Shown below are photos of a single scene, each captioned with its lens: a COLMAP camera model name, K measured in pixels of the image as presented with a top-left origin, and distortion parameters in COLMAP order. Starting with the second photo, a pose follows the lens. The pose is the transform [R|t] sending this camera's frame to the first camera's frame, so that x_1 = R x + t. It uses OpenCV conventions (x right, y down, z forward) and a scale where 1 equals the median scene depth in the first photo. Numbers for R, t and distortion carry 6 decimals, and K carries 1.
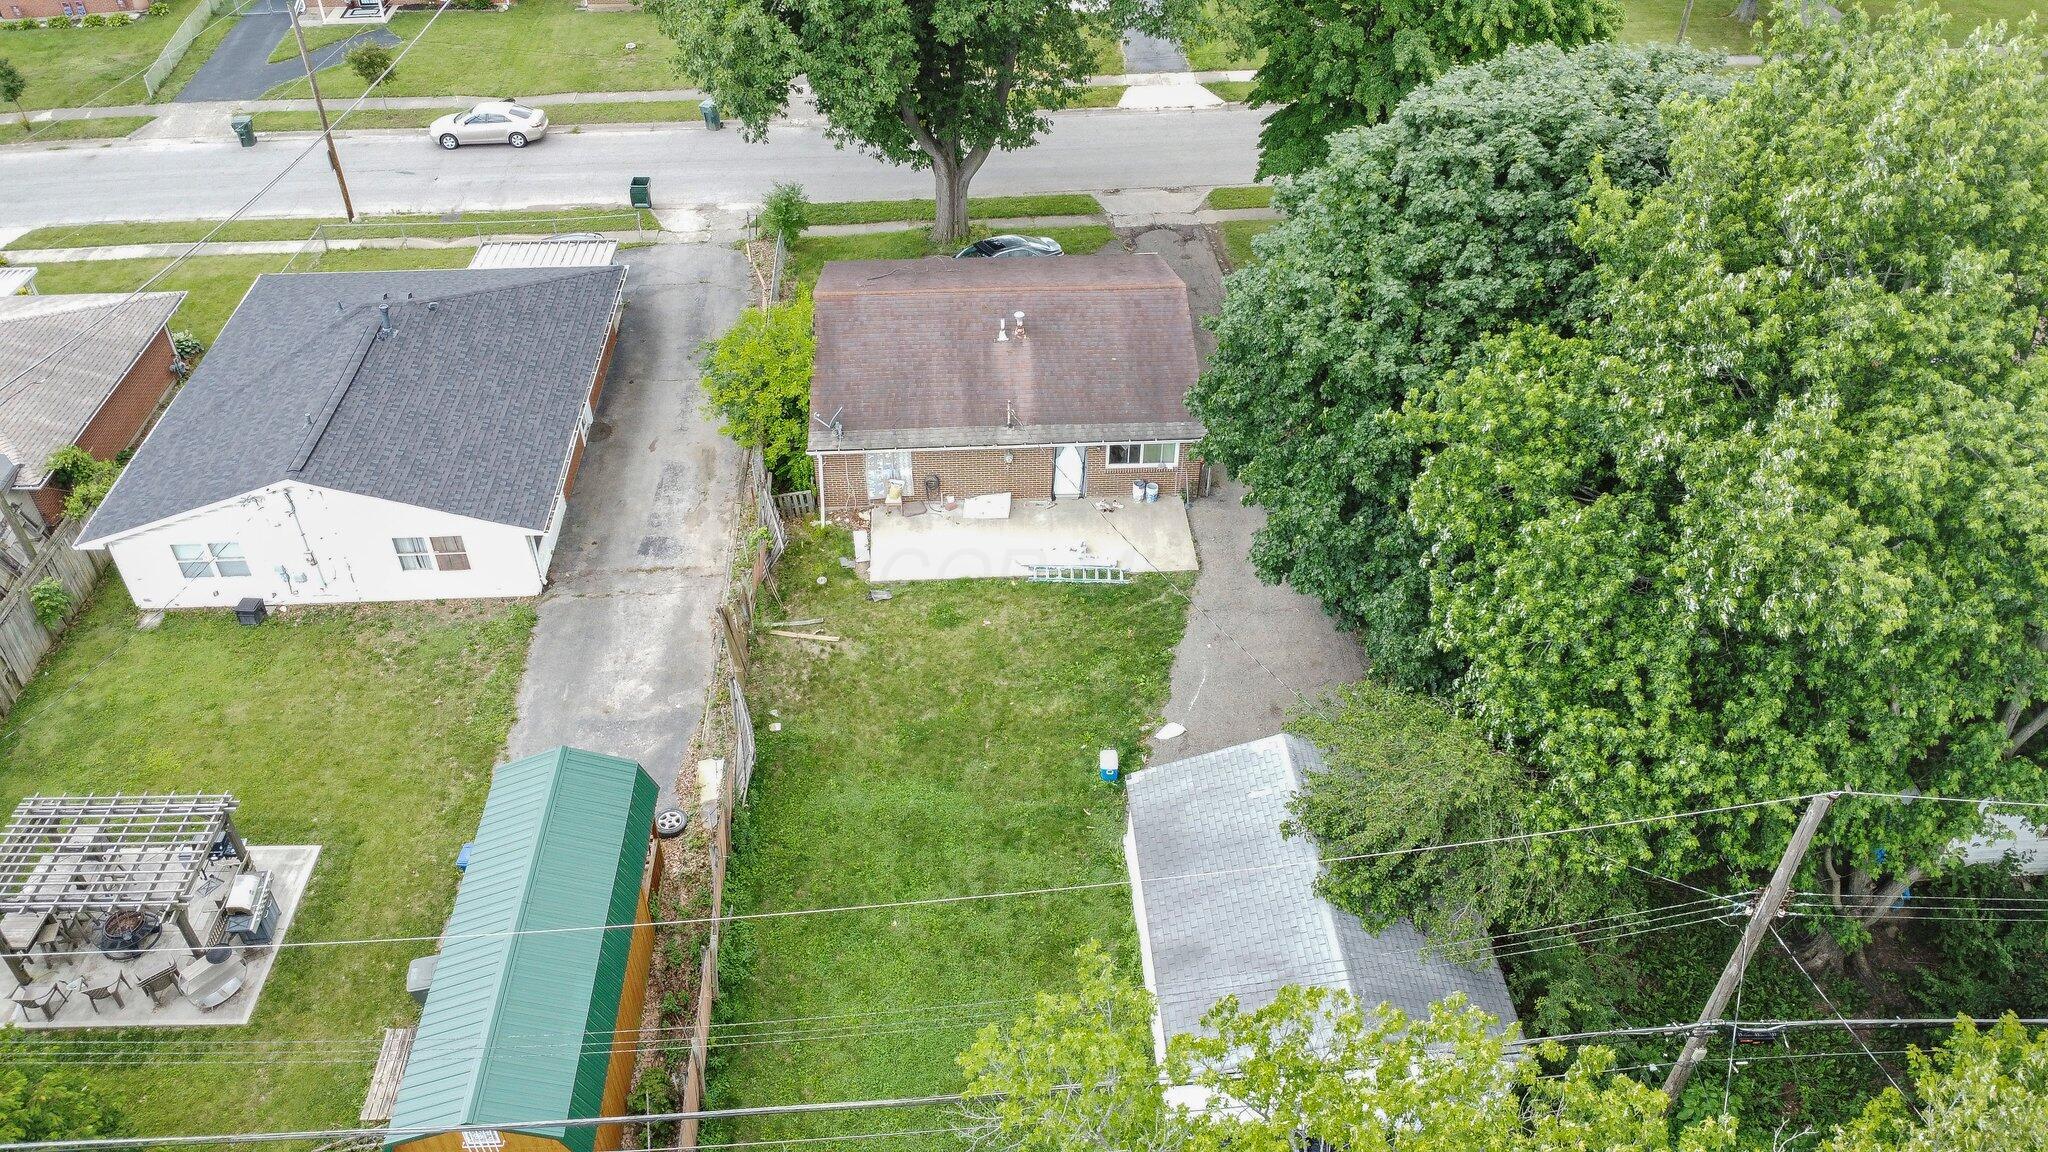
lens RADIAL K [[1440.7, 0, 1024.0], [0, 1440.7, 576.0], [0, 0, 1]] dist [-0.020755, -0.001312]
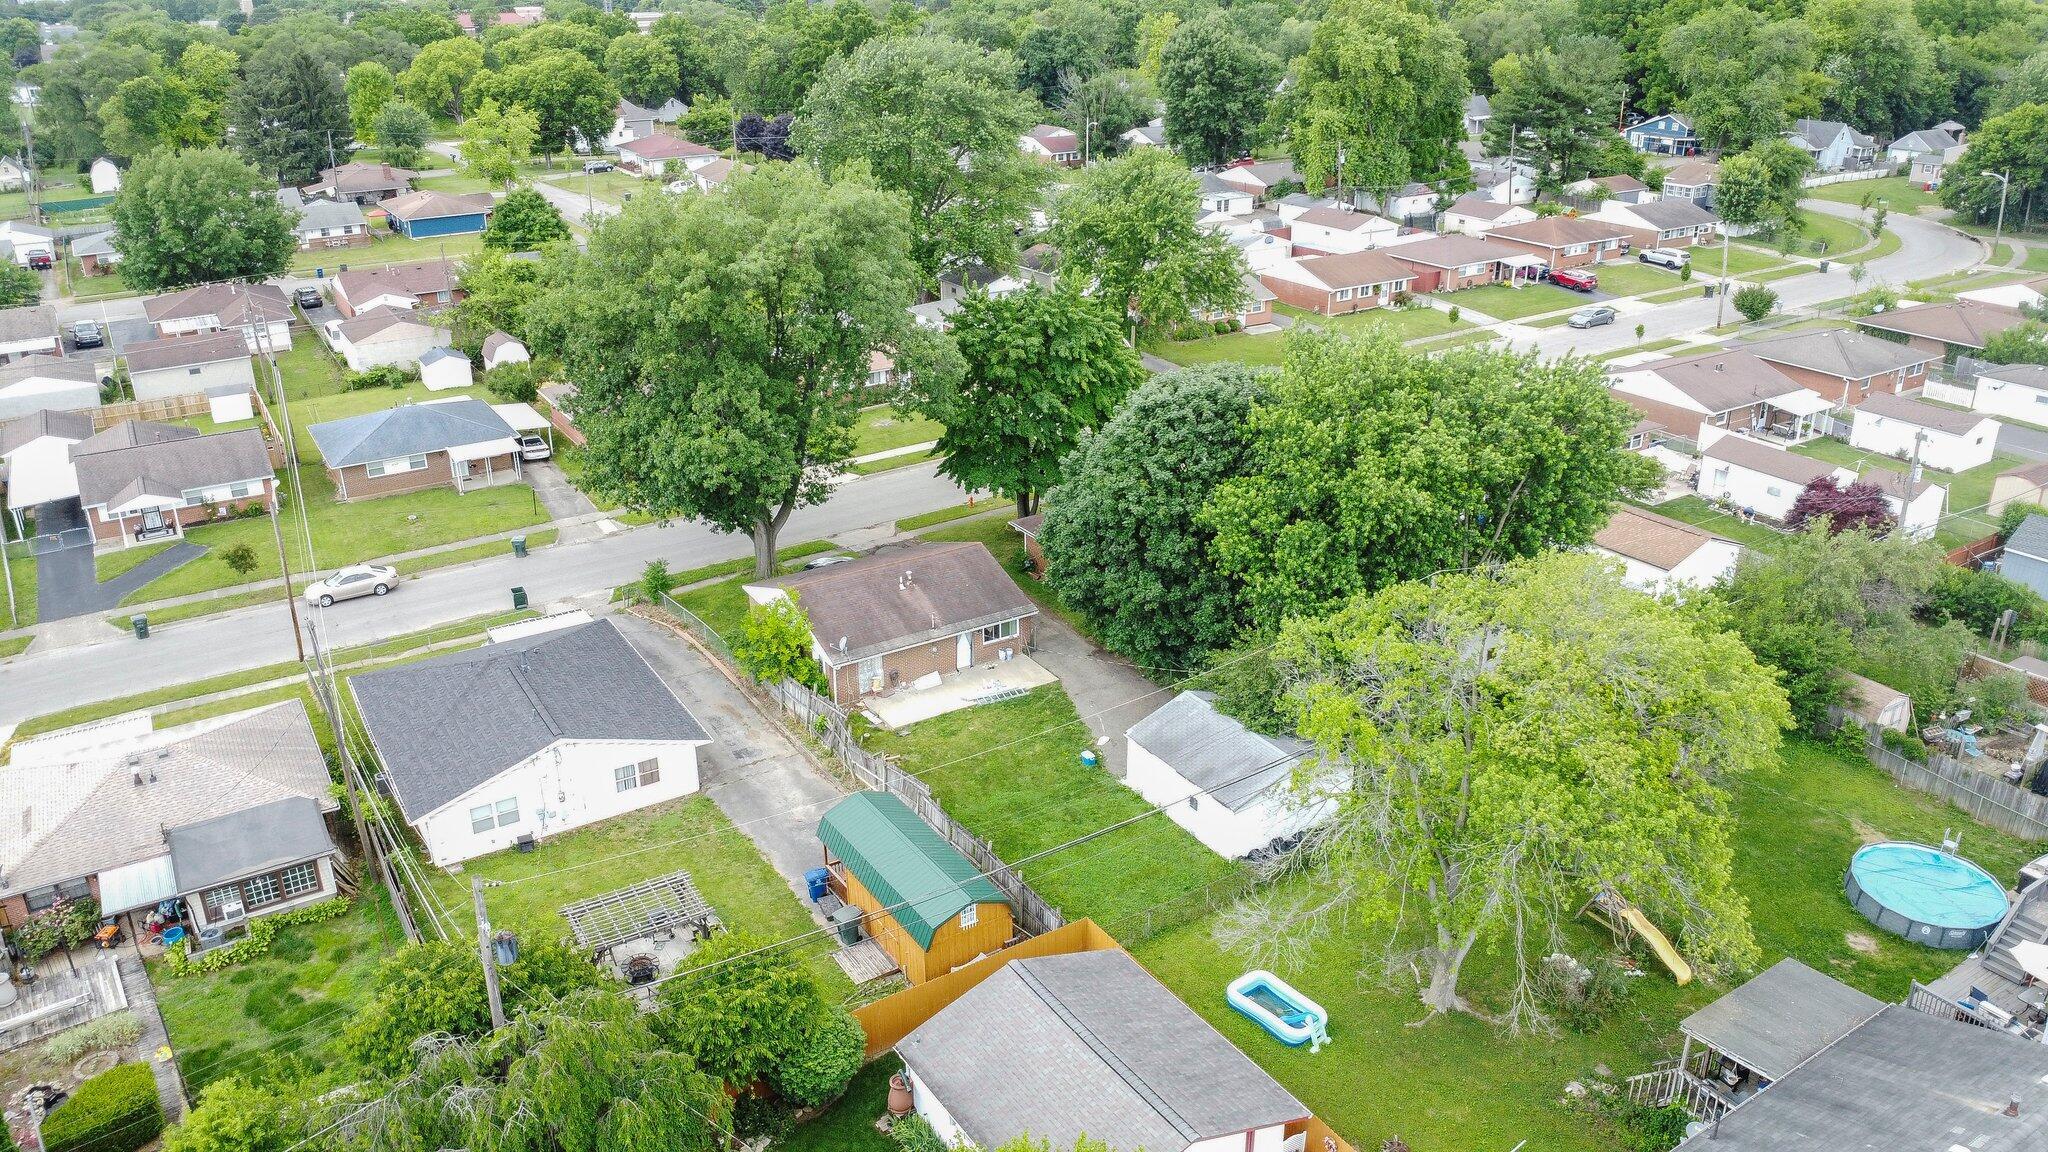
lens RADIAL K [[1440.7, 0, 1024.0], [0, 1440.7, 576.0], [0, 0, 1]] dist [-0.020755, -0.001312]
pose [[0.878110, -0.198054, 0.435542, -0.635973], [0.317448, 0.922249, -0.220643, 0.245095], [-0.357979, 0.332011, 0.872708, -0.543742]]
